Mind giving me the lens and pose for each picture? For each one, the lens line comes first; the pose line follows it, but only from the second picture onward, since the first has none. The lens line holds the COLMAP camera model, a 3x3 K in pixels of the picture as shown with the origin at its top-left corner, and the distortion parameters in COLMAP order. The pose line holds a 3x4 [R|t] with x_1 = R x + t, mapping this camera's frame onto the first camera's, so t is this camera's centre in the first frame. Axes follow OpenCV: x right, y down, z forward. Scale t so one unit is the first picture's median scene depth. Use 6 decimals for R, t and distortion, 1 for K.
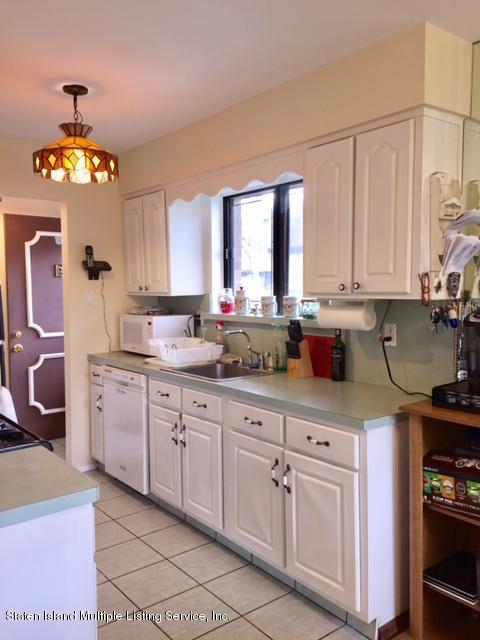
lens RADIAL K [[547.2, 0, 242.7], [0, 547.2, 319.3], [0, 0, 1]] dist [0.056447, -0.052436]
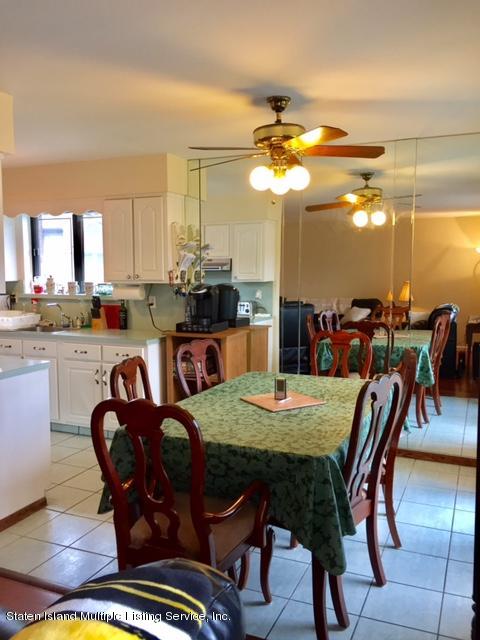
lens RADIAL K [[547.2, 0, 241.7], [0, 547.2, 315.0], [0, 0, 1]] dist [0.056447, -0.052436]
pose [[0.884176, -0.036428, 0.465731, -0.344342], [0.025350, 0.999227, 0.030032, 0.024130], [-0.466465, -0.014747, 0.884417, -0.823973]]
